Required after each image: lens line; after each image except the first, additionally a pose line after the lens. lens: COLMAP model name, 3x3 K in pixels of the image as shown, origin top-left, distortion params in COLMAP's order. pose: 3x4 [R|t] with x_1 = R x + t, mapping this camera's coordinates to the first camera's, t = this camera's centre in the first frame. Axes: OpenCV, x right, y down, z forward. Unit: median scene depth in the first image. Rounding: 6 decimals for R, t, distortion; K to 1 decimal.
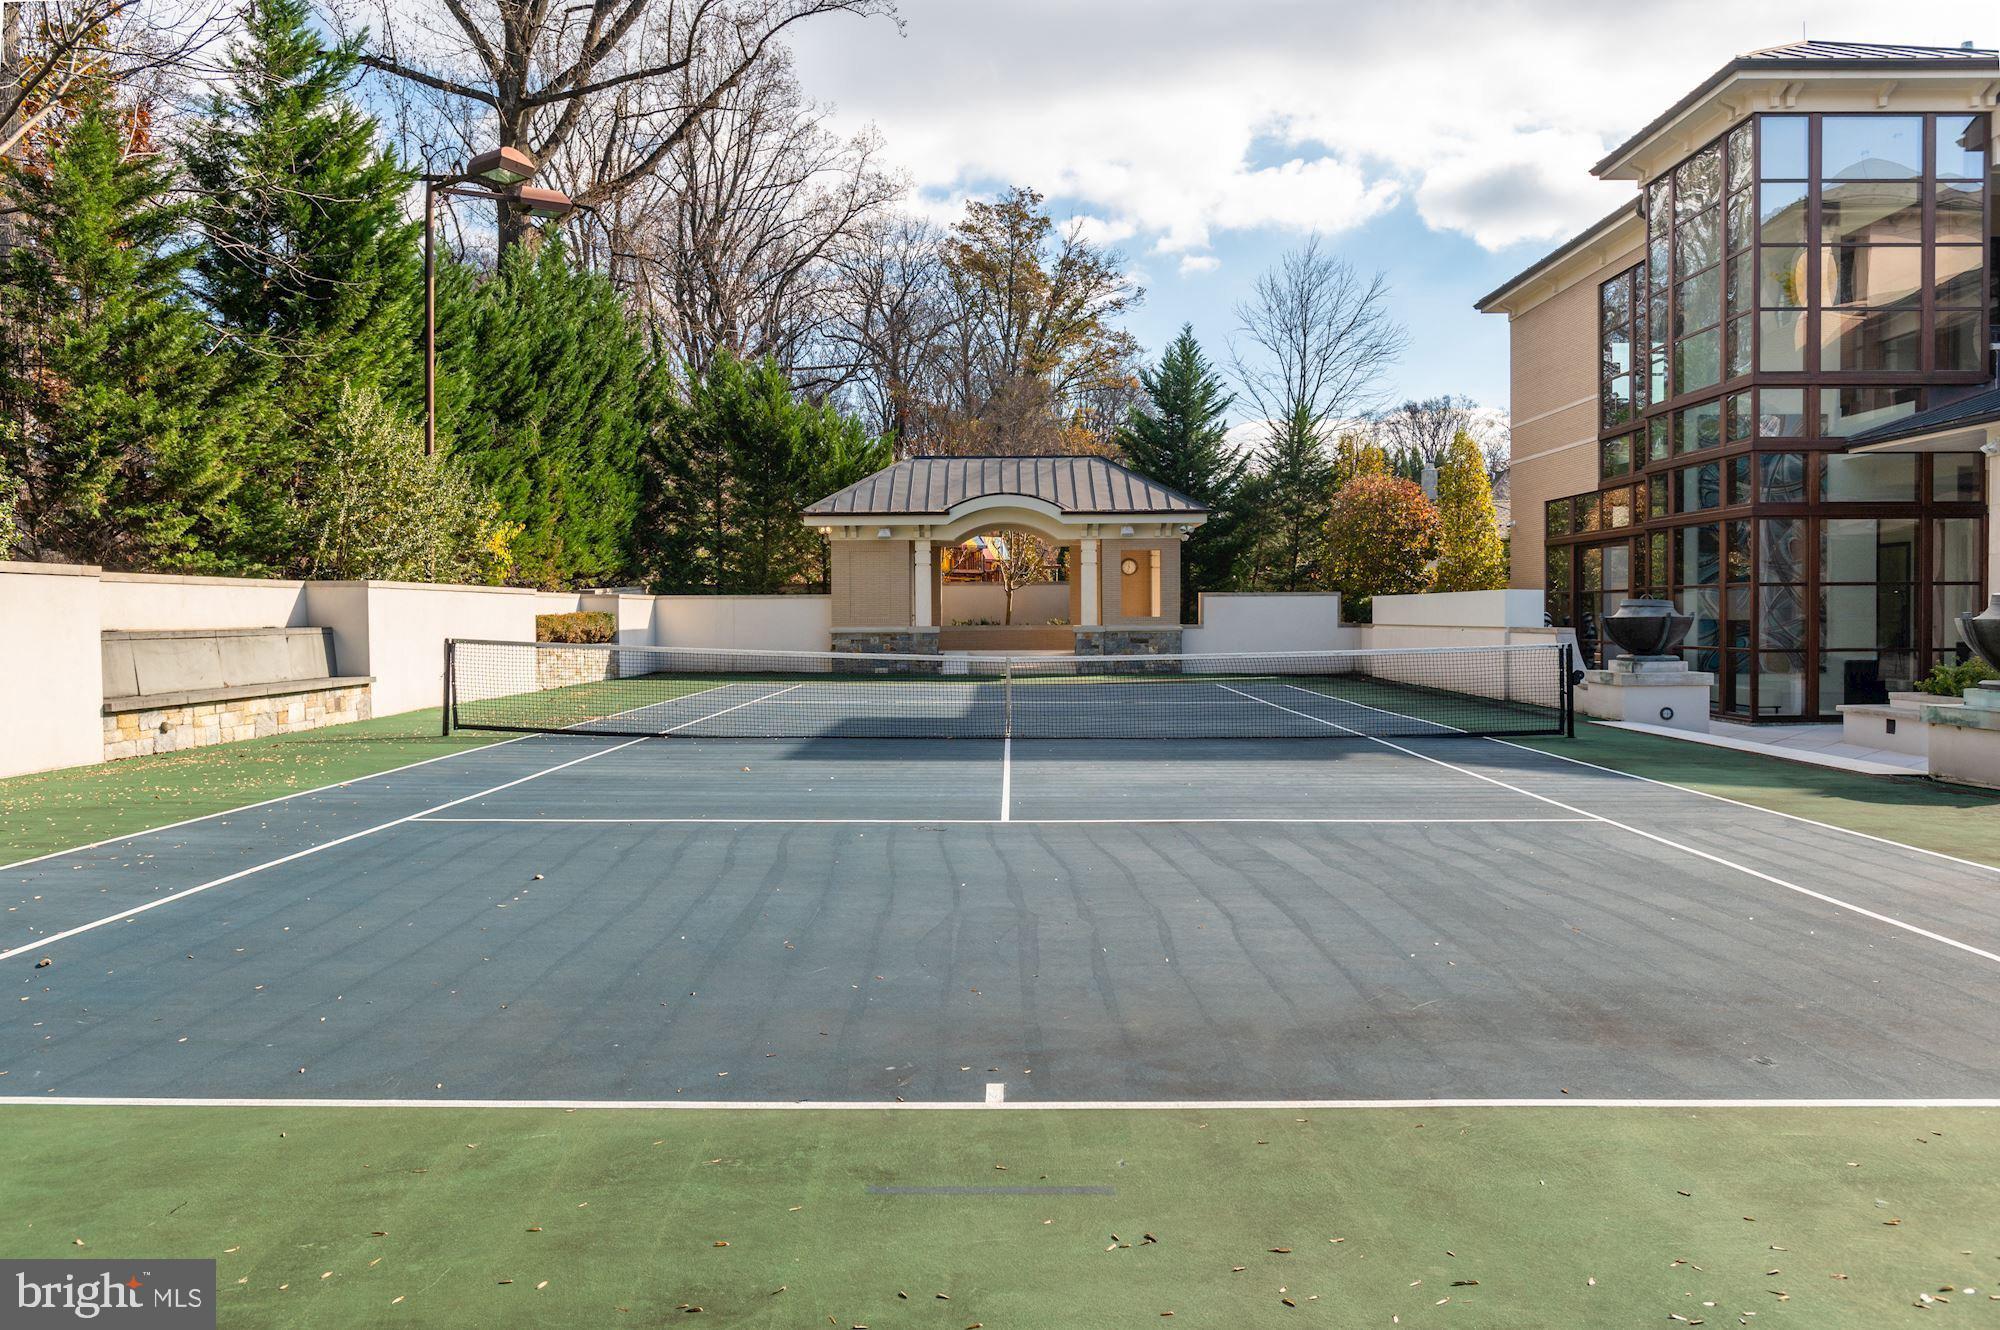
lens RADIAL K [[1374.2, 0, 1000.0], [0, 1374.2, 665.0], [0, 0, 1]] dist [0.001452, 0.000365]
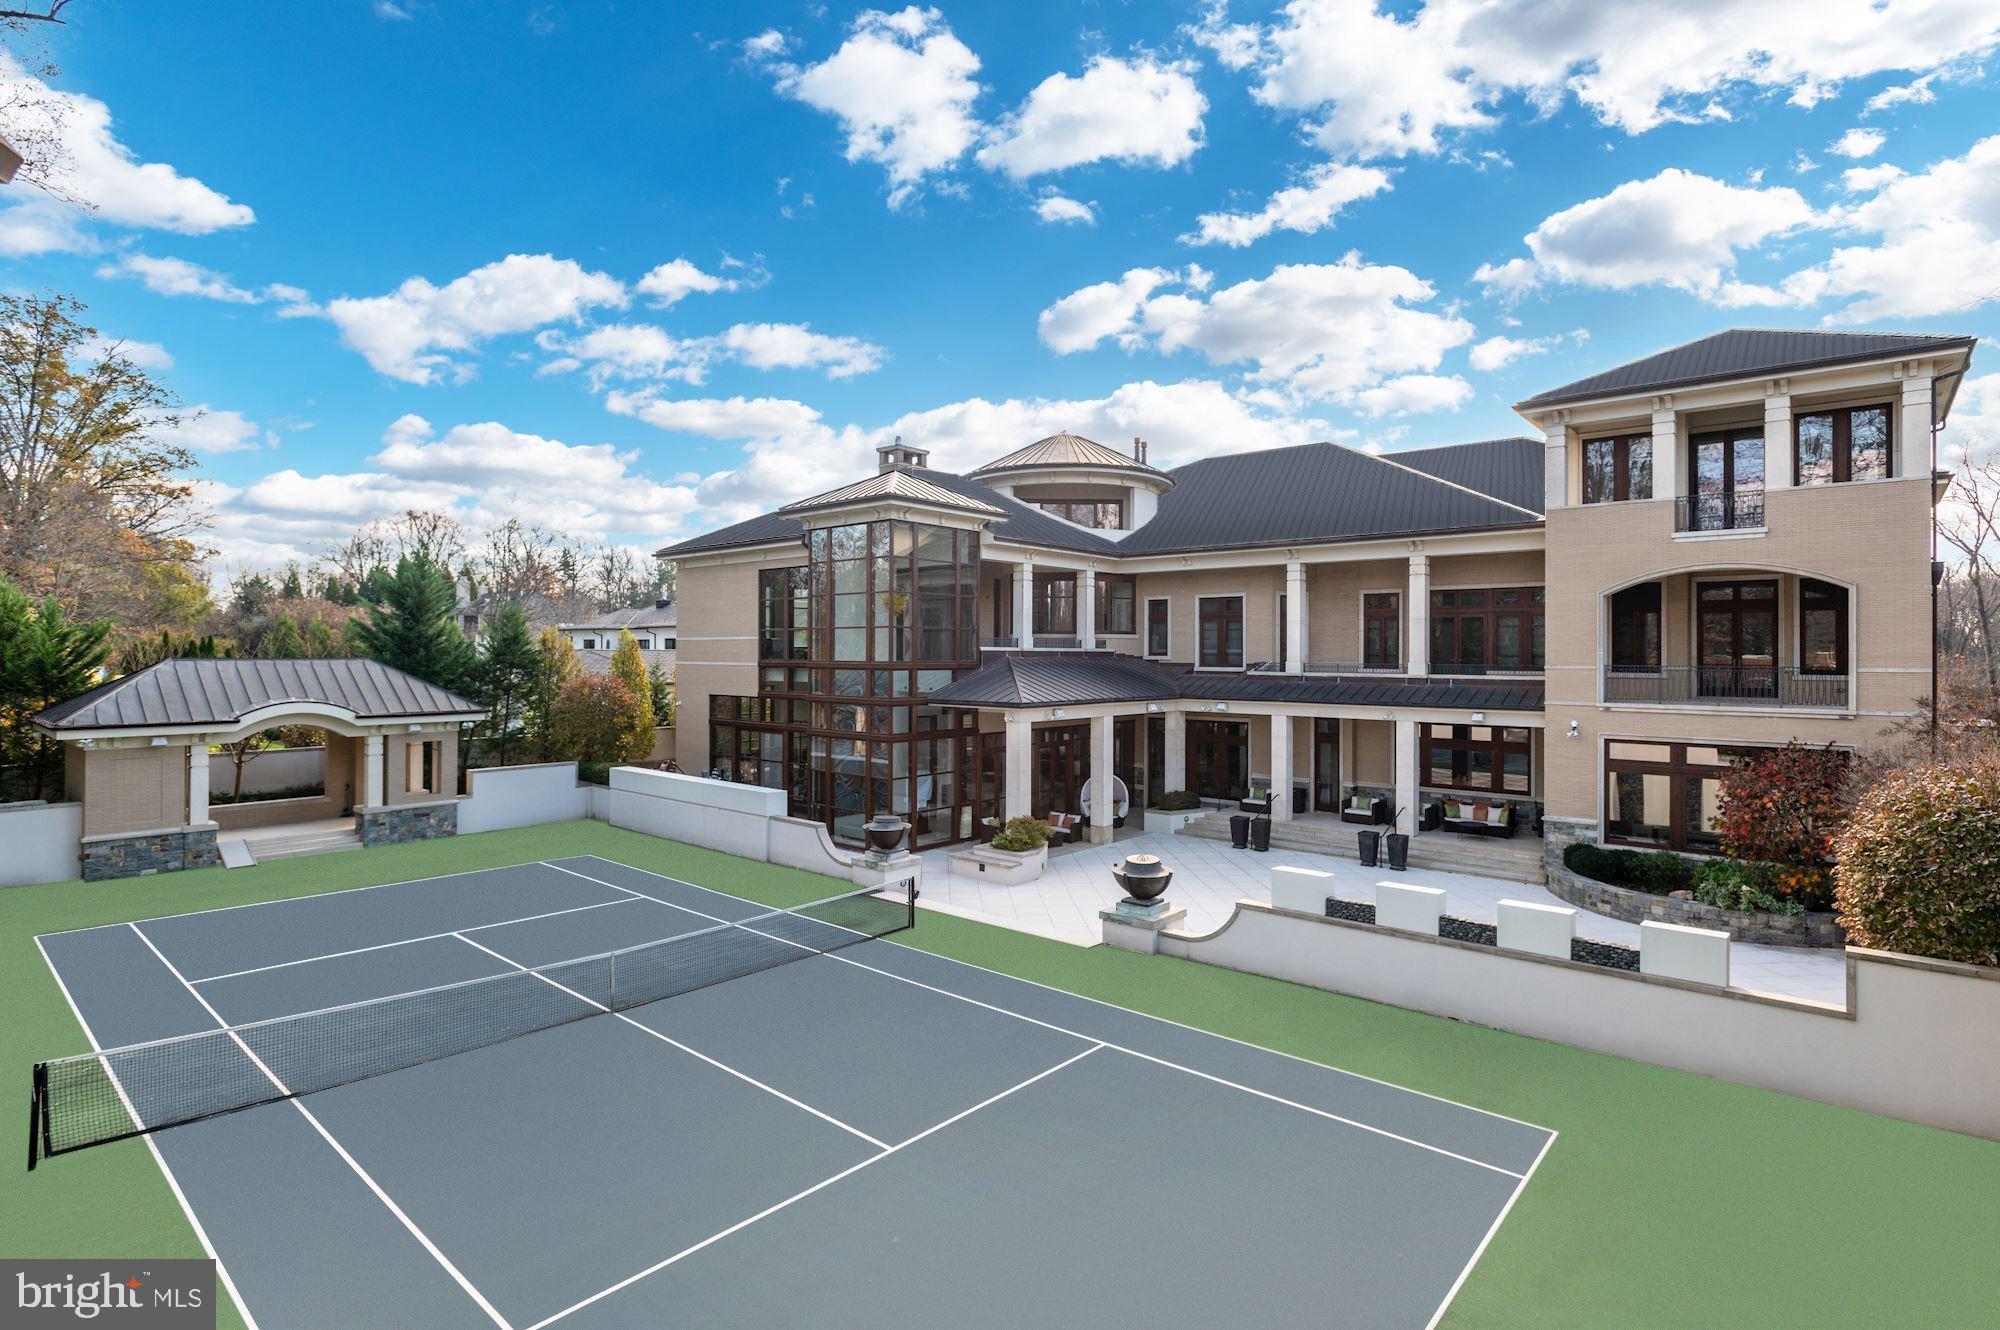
lens RADIAL K [[985.2, 0, 1000.0], [0, 985.2, 665.0], [0, 0, 1]] dist [-0.002266, -0.001064]
pose [[0.650800, -0.001260, 0.759248, -0.231515], [0.021248, 0.999637, -0.016554, -0.126361], [-0.758952, 0.026906, 0.650591, 0.031566]]
